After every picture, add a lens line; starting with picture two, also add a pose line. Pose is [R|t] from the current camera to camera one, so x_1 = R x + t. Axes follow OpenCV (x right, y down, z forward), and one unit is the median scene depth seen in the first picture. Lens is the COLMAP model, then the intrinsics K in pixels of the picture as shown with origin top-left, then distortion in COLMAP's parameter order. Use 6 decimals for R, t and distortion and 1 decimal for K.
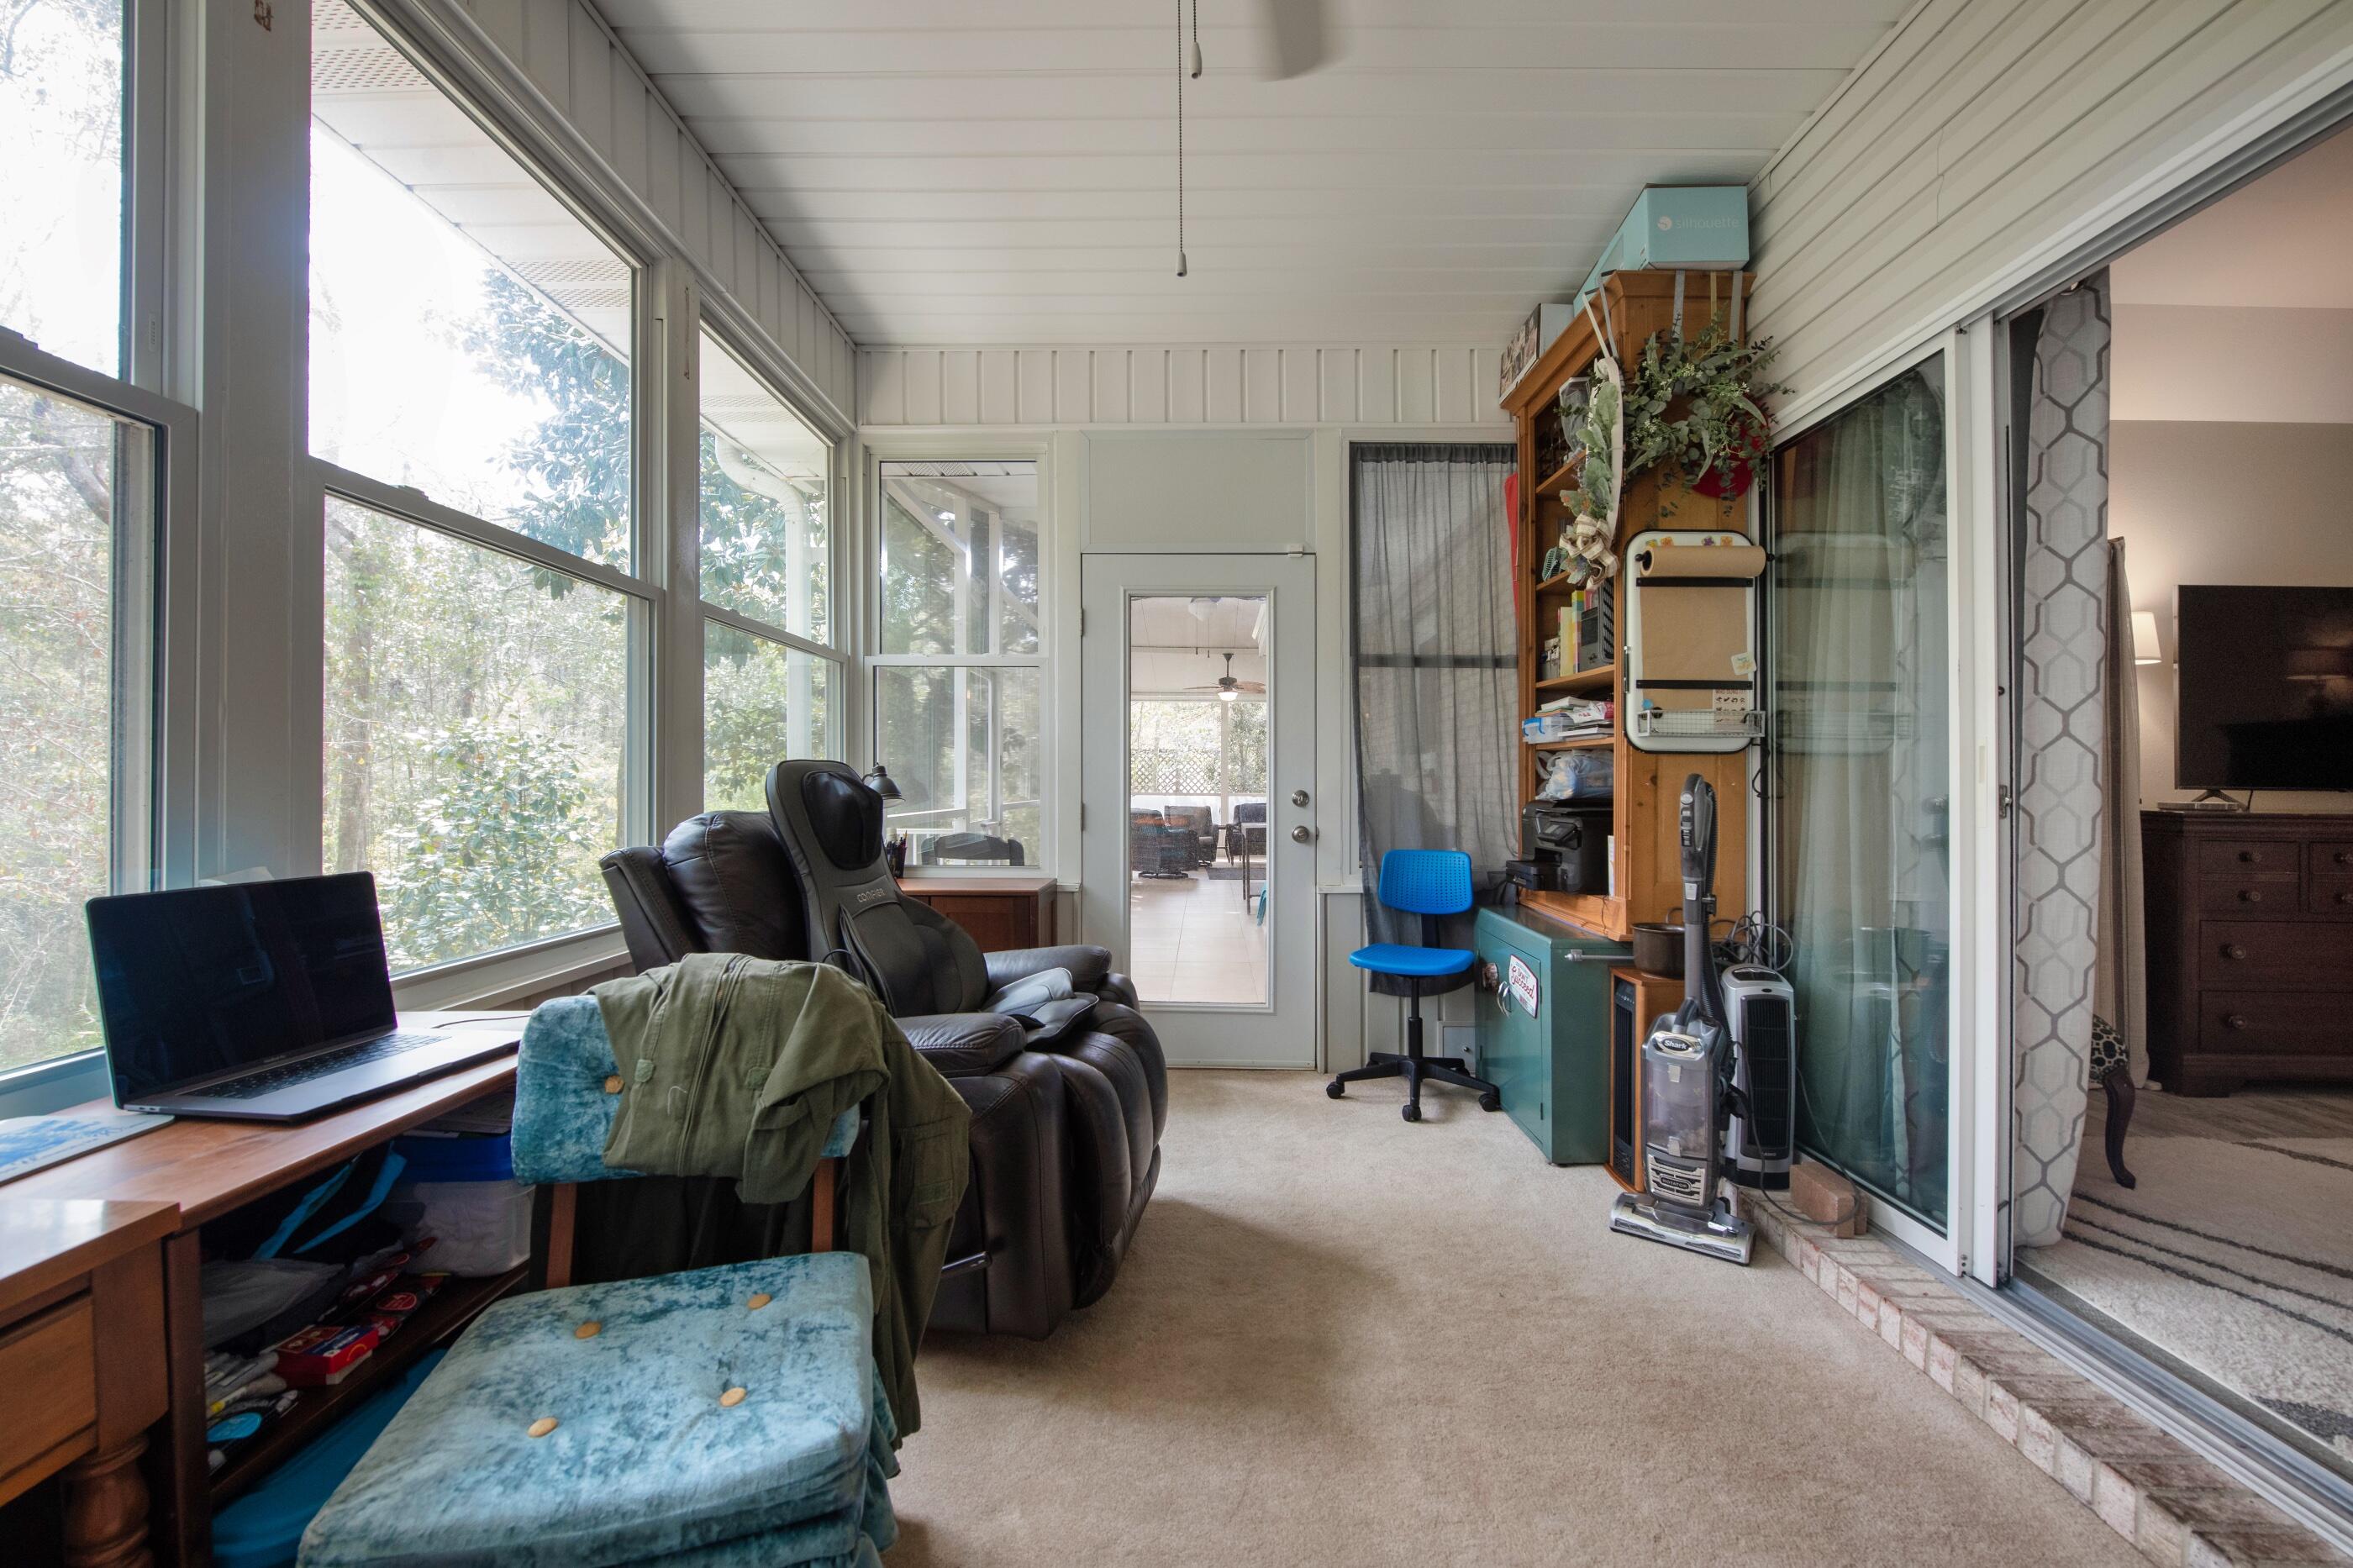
lens RADIAL K [[901.2, 0, 1177.6], [0, 901.2, 779.6], [0, 0, 1]] dist [-0.000996, -0.000161]
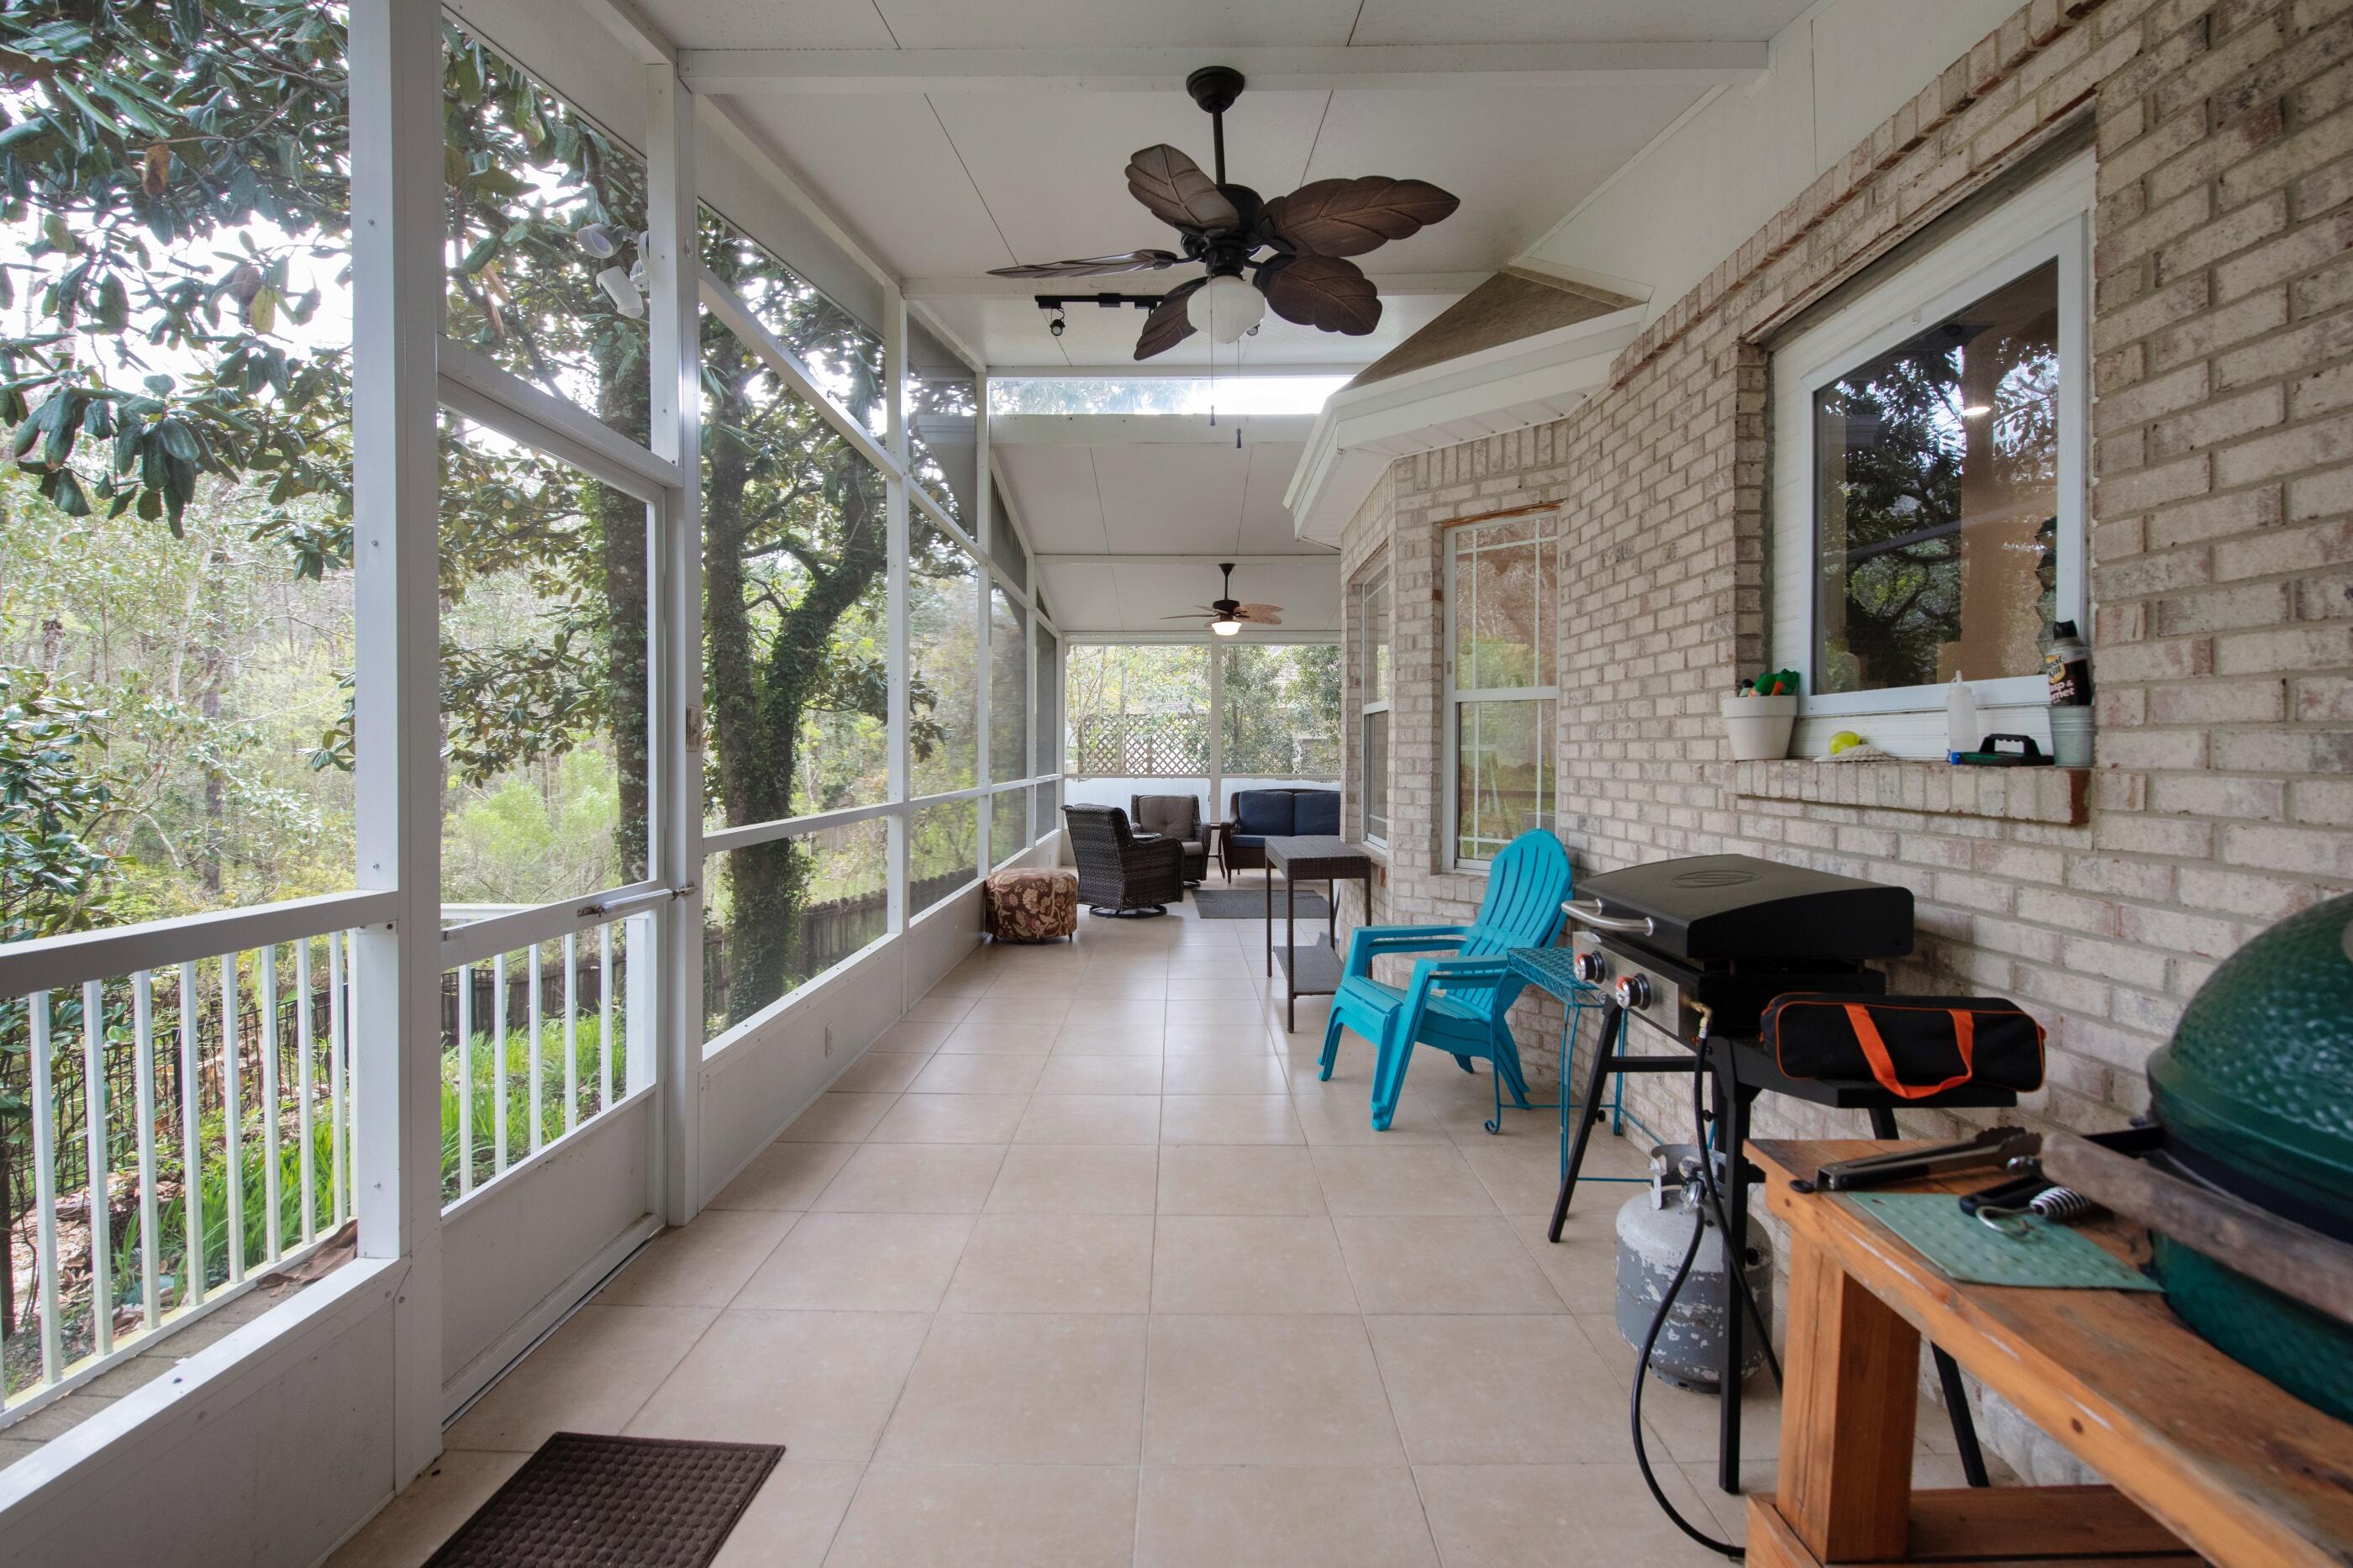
lens RADIAL K [[1016.2, 0, 1174.0], [0, 1016.2, 769.7], [0, 0, 1]] dist [-0.002663, -0.000312]
pose [[0.999409, 0.002513, 0.034292, -0.007183], [-0.003286, 0.999742, 0.022480, -0.006488], [-0.034226, -0.022580, 0.999159, 0.251251]]
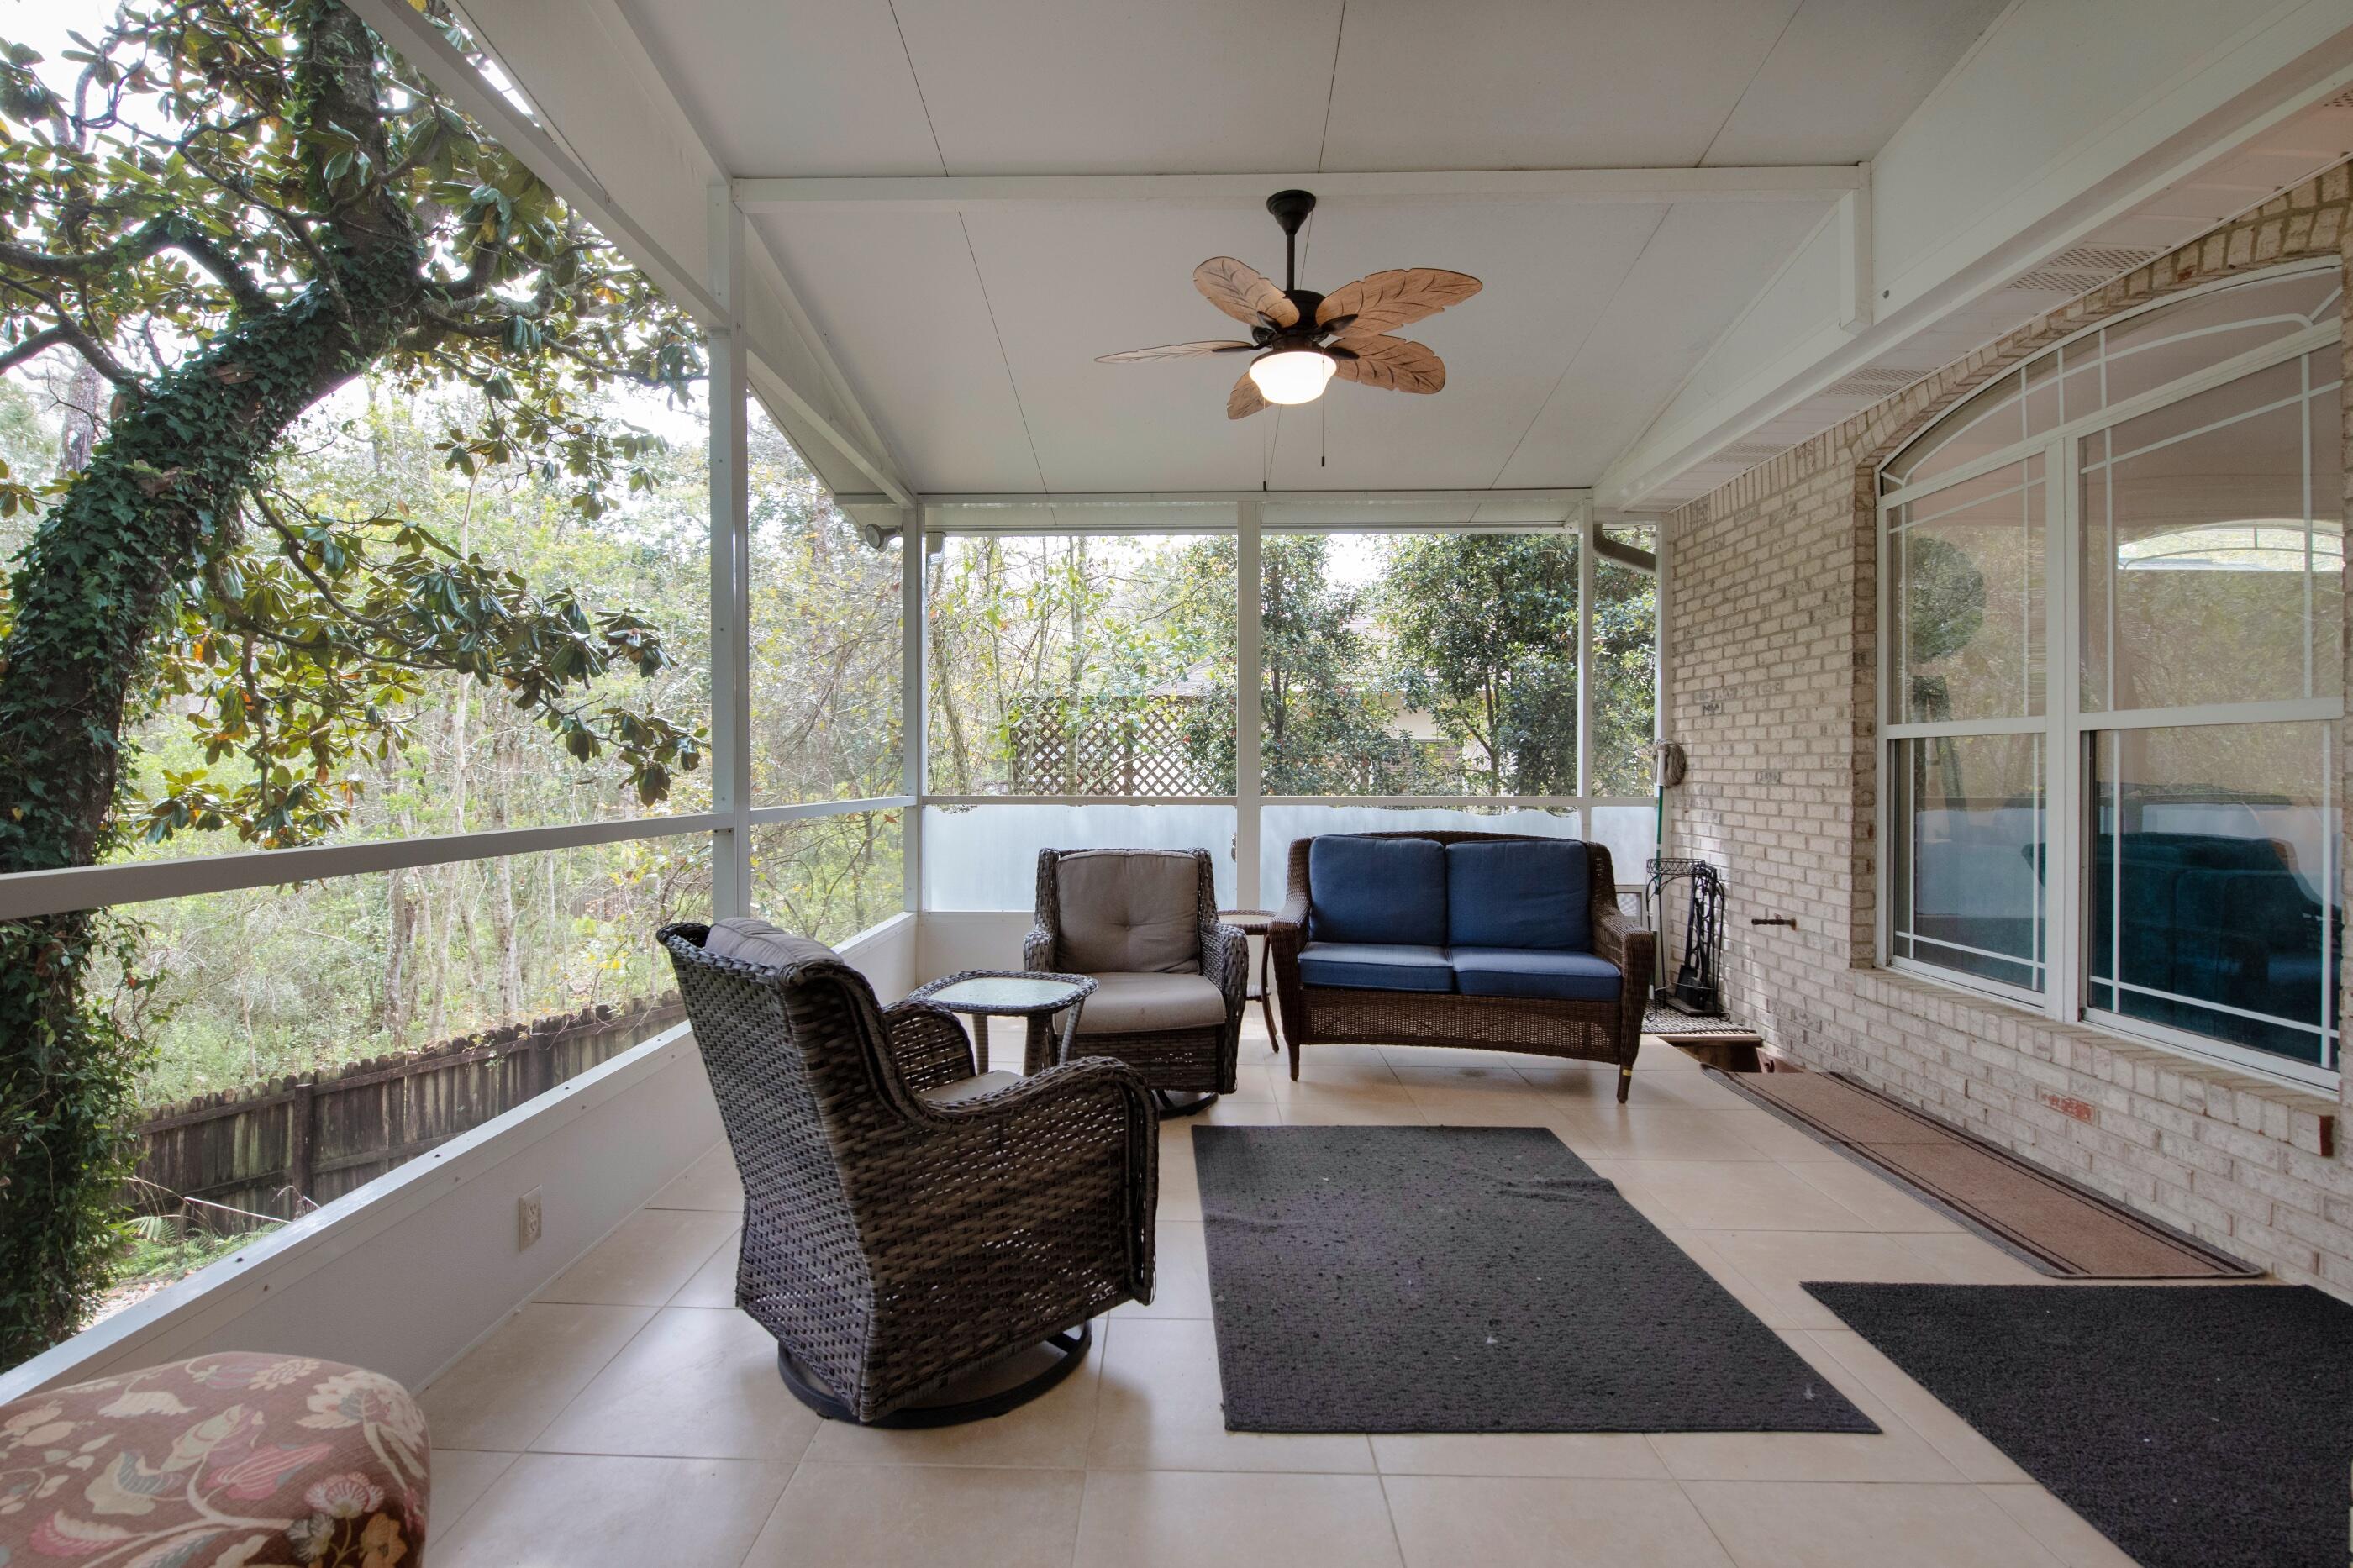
lens RADIAL K [[1016.2, 0, 1173.5], [0, 1016.2, 777.4], [0, 0, 1]] dist [-0.002663, -0.000312]
pose [[0.999694, 0.004277, 0.024346, 0.019513], [-0.004444, 0.999967, 0.006822, 0.007007], [-0.024316, -0.006929, 0.999680, 0.721240]]
